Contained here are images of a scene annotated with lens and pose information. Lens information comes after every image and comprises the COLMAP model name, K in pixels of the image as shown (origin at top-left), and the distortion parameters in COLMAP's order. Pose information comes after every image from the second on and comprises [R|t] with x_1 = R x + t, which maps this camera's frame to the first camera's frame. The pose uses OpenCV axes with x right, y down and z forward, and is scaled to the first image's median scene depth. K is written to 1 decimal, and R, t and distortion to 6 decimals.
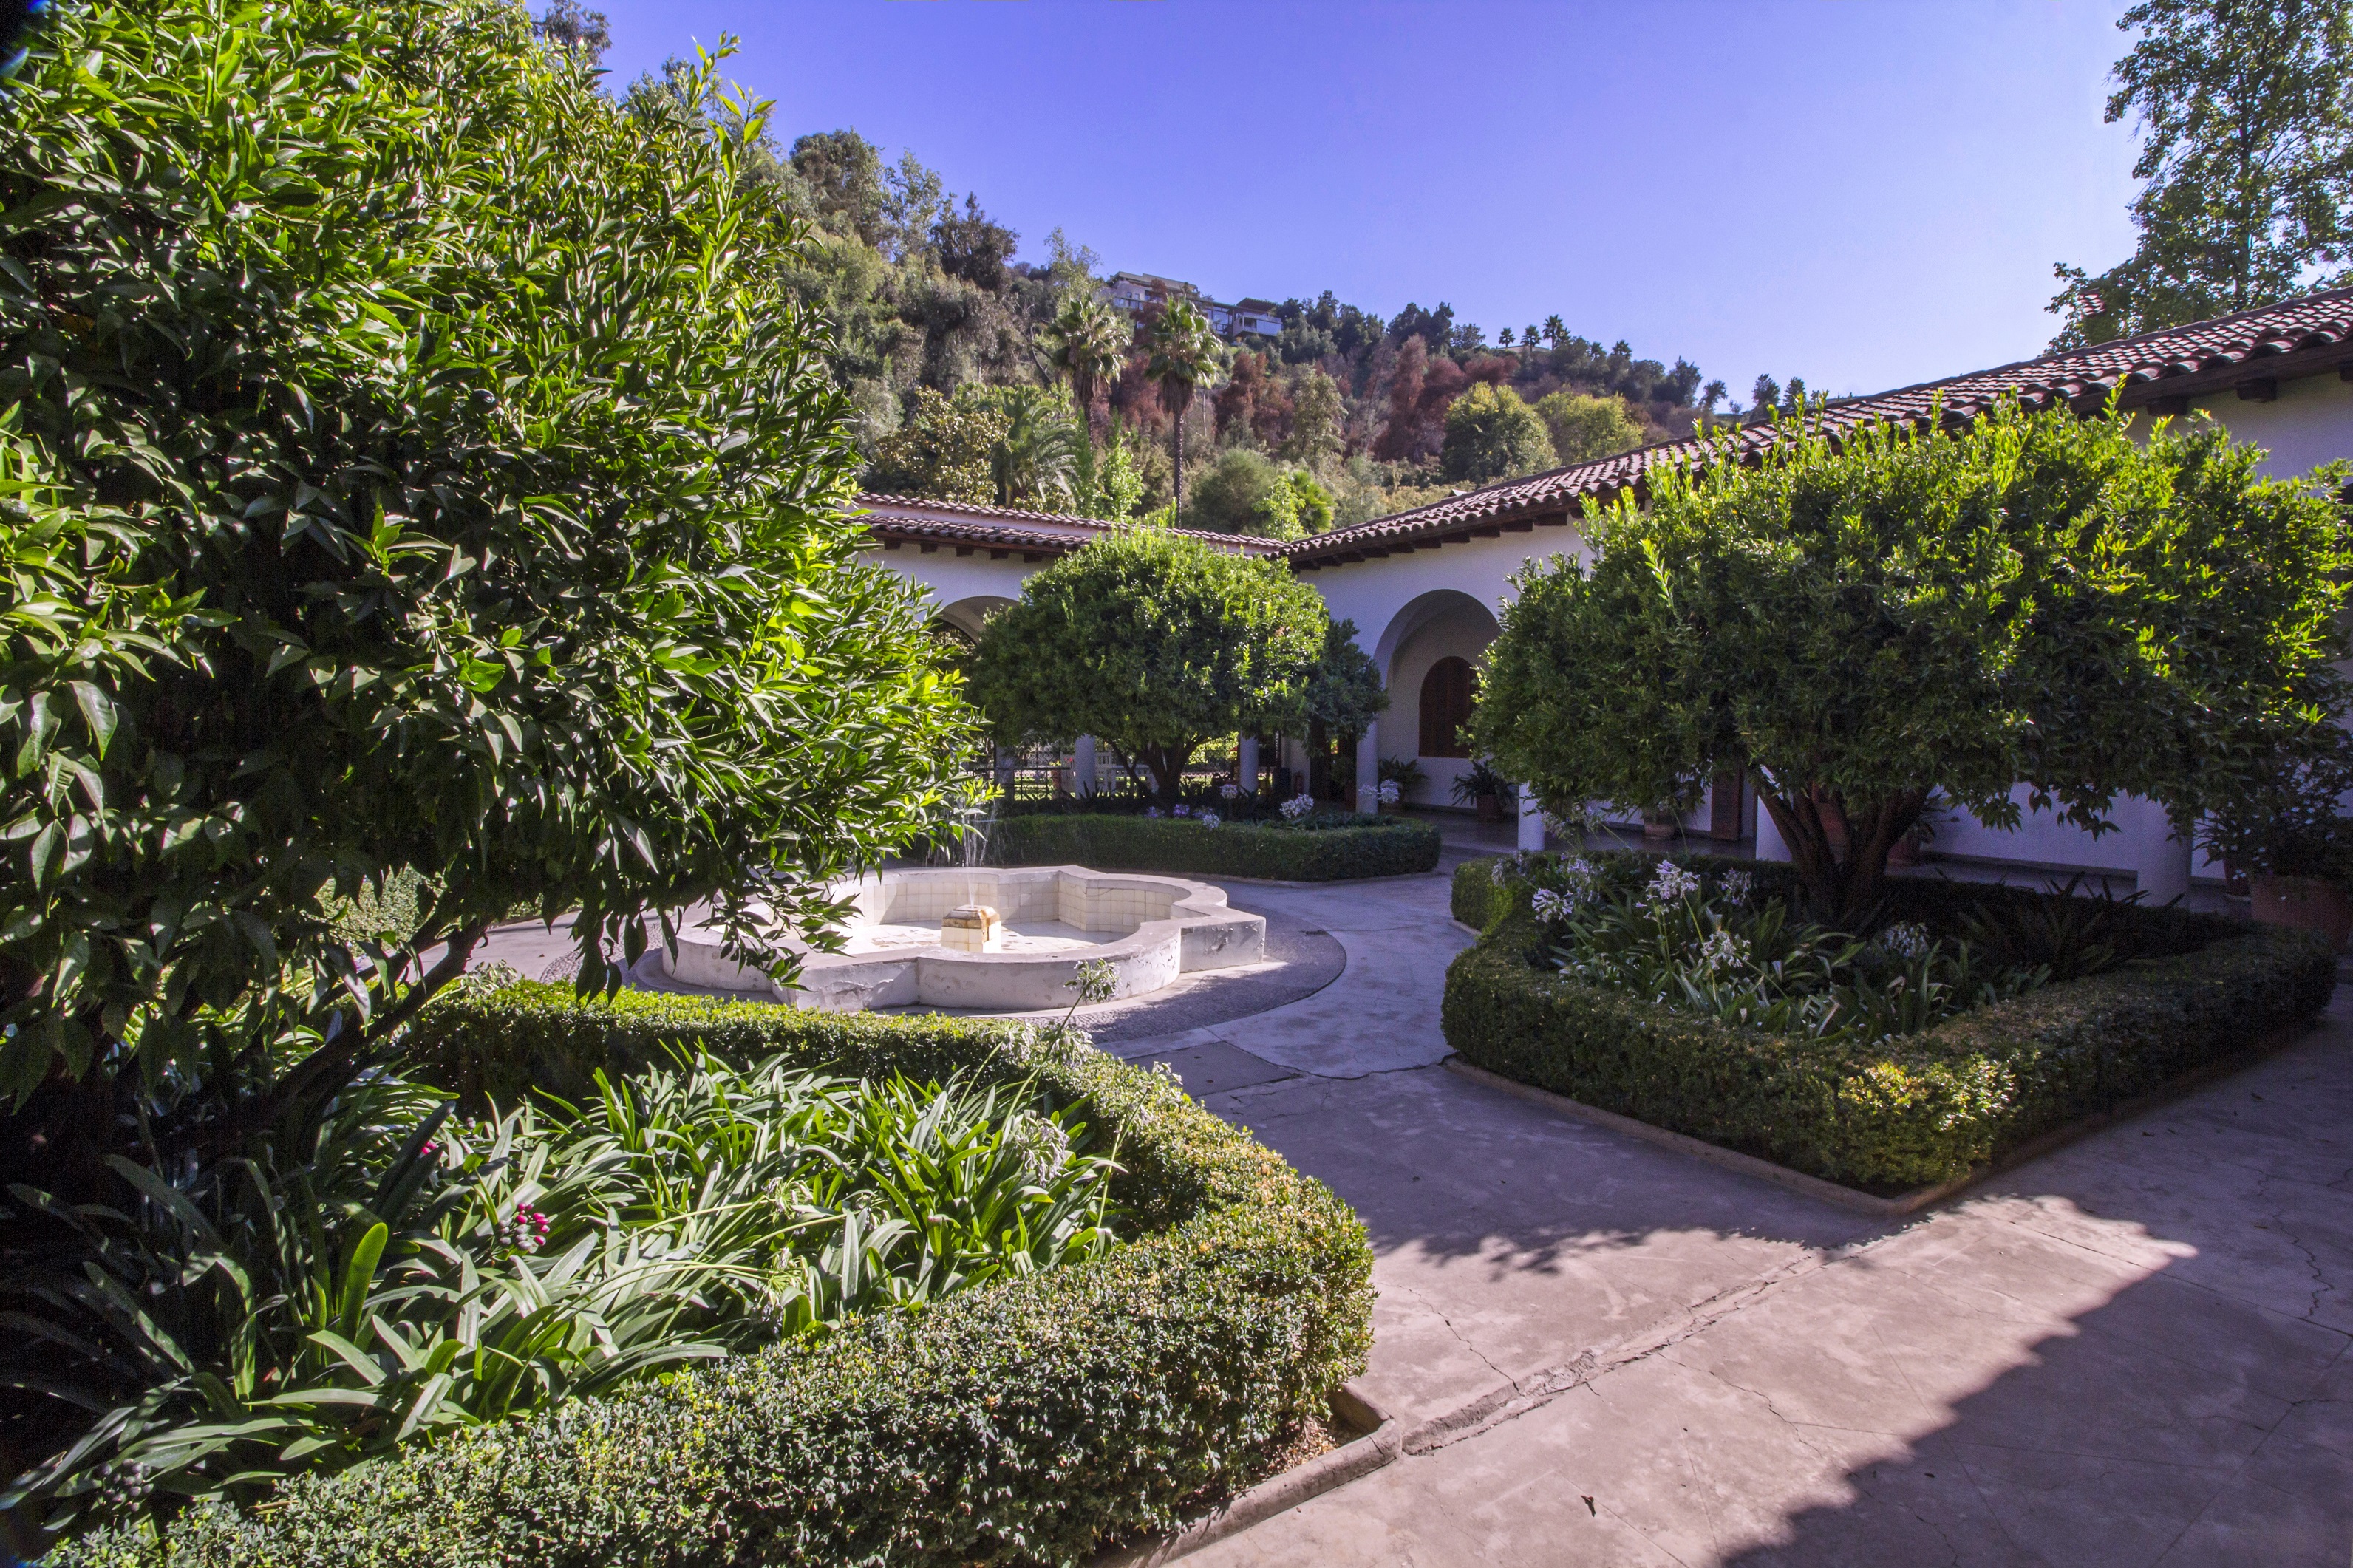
lens RADIAL K [[1054.5, 0, 1176.5], [0, 1054.5, 784.0], [0, 0, 1]] dist [-0.004723, -0.001059]
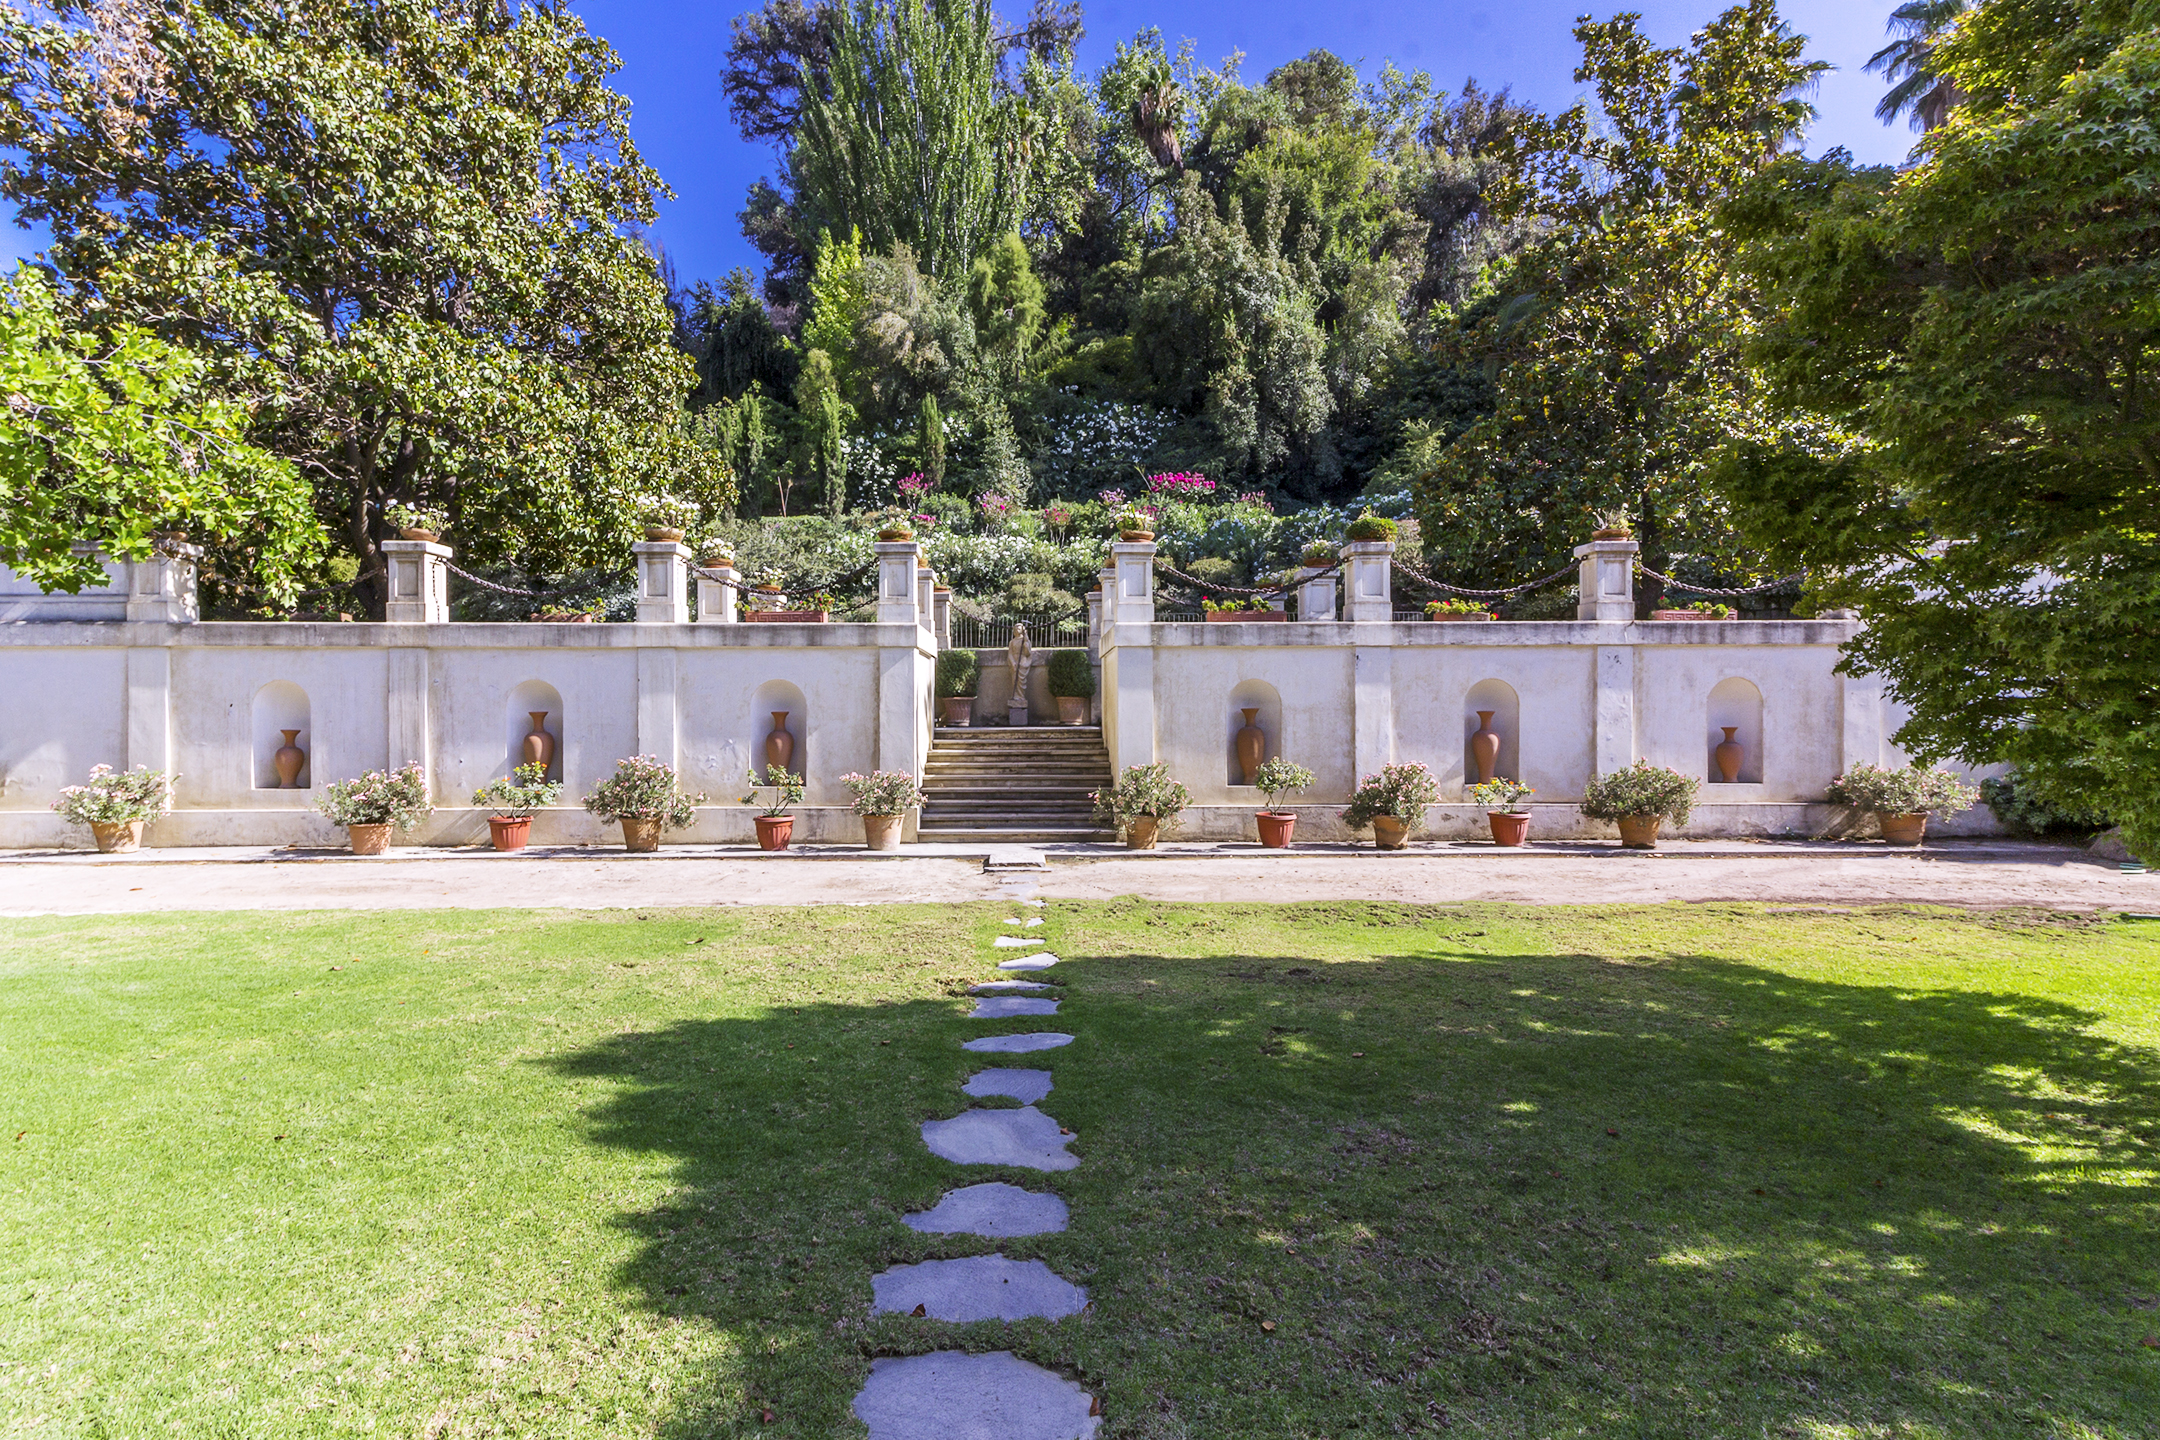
lens RADIAL K [[968.1, 0, 1080.0], [0, 968.1, 720.0], [0, 0, 1]] dist [-0.004723, -0.001059]
pose [[0.874191, -0.004682, -0.485560, -0.120843], [-0.021051, 0.998648, -0.047529, -0.019651], [0.485126, 0.051771, 0.872910, 0.269791]]
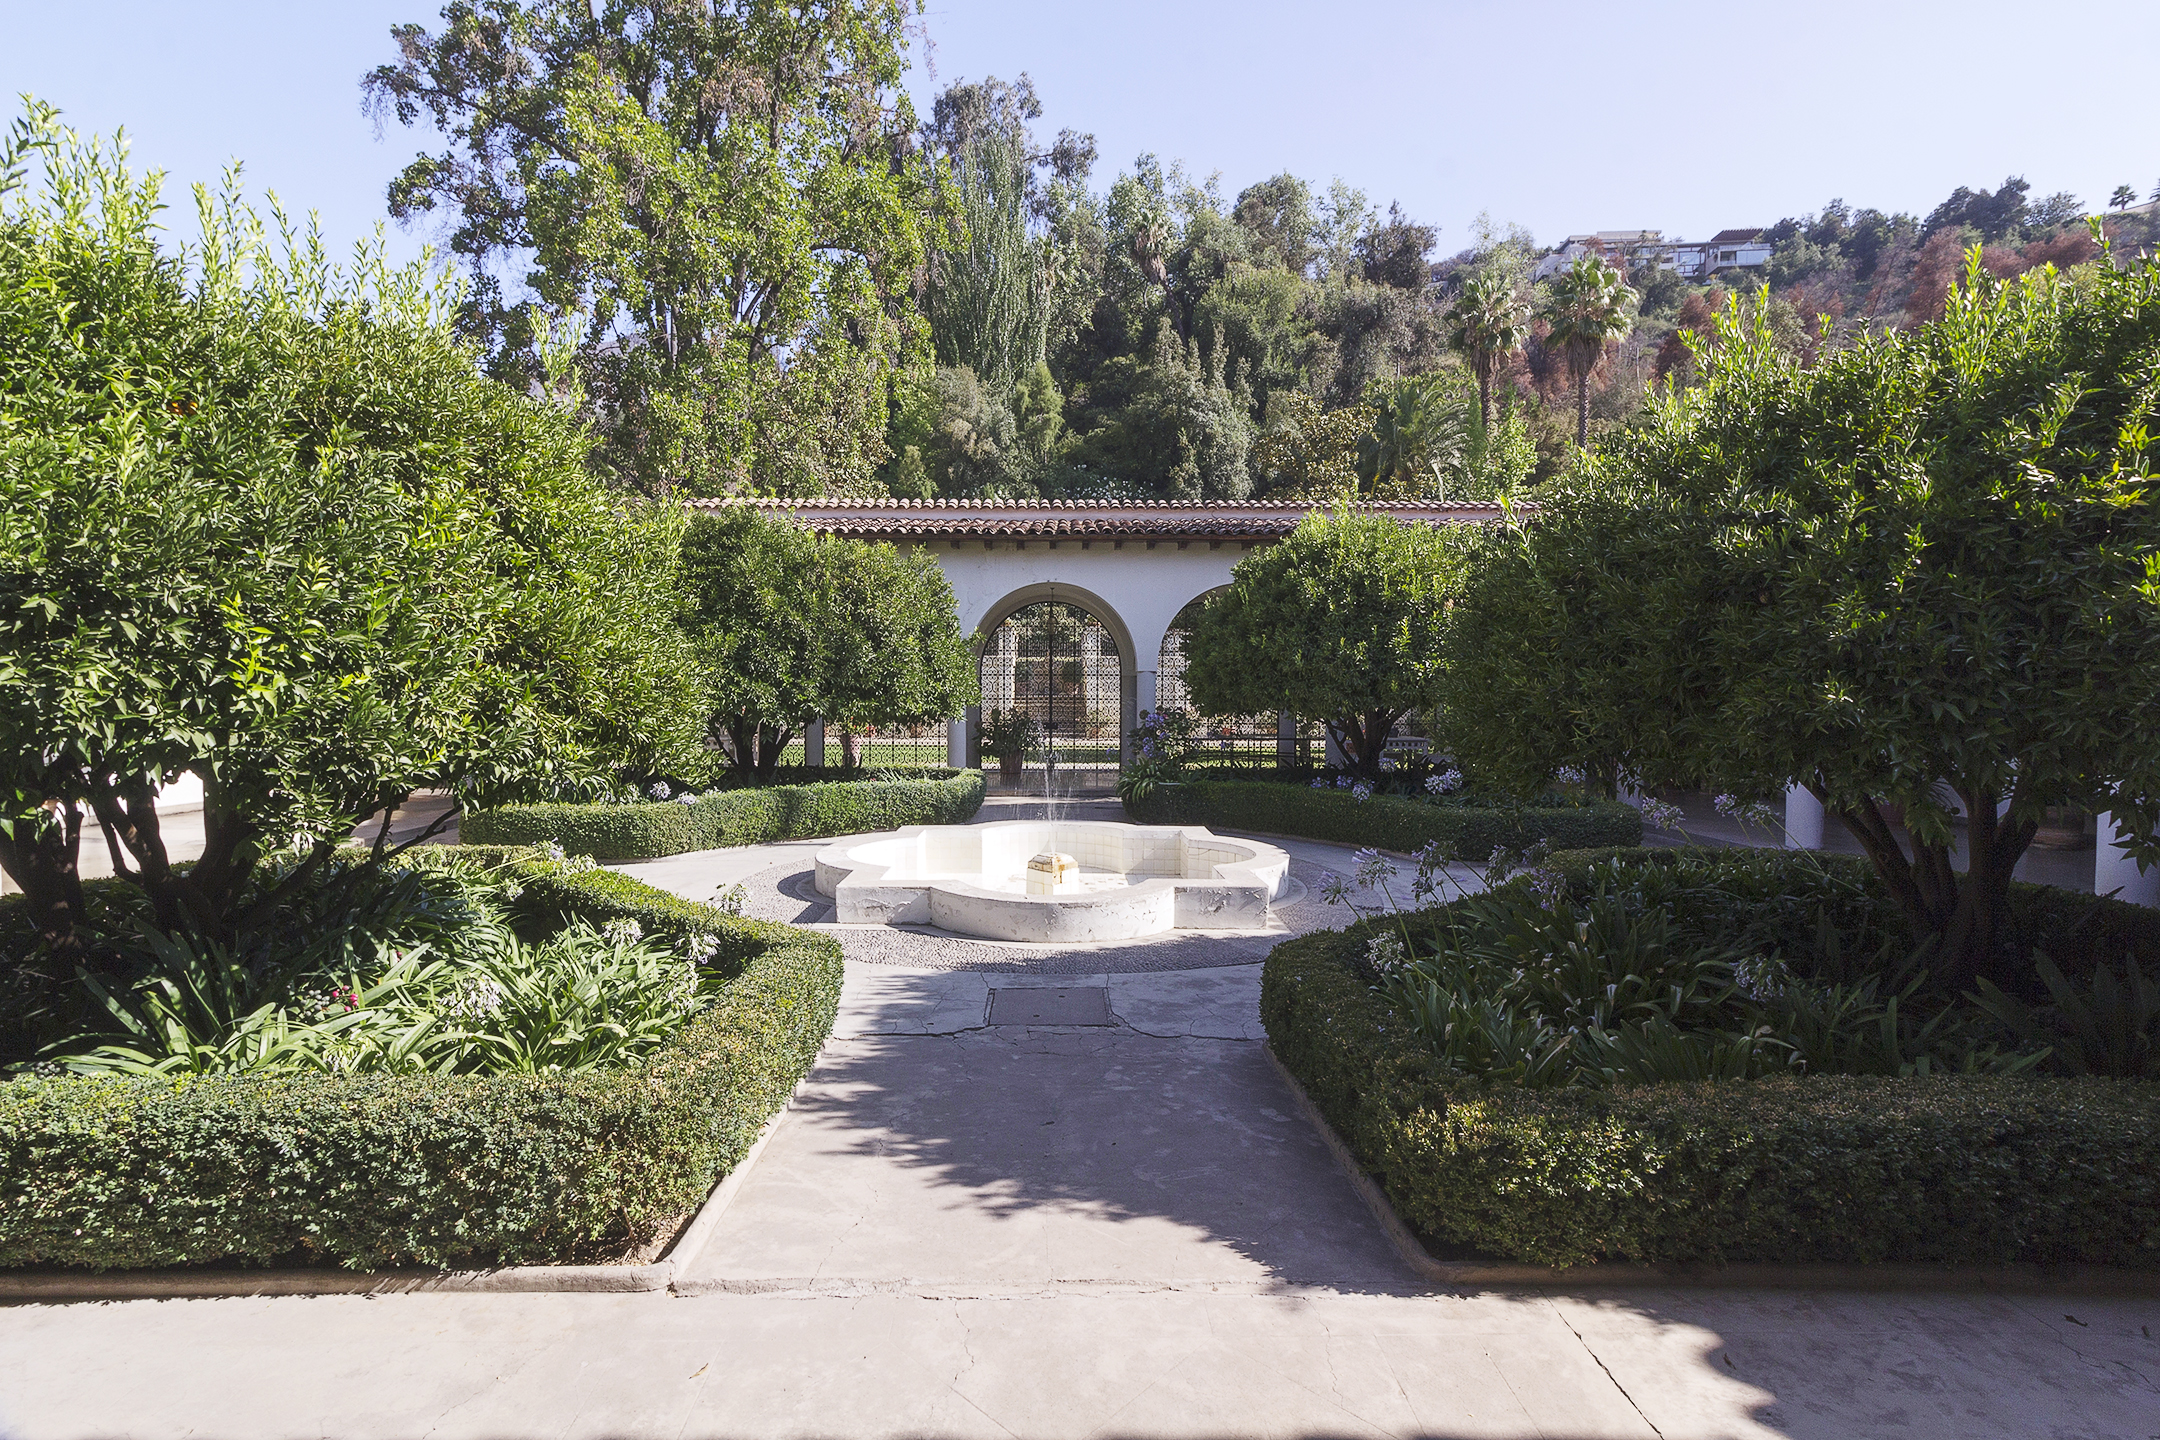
lens RADIAL K [[967.5, 0, 1080.0], [0, 967.5, 720.0], [0, 0, 1]] dist [0.012668, -0.004901]
pose [[0.862793, 0.009729, -0.505463, 0.042410], [-0.026091, 0.999339, -0.025300, -0.000732], [0.504883, 0.035017, 0.862477, 0.008257]]
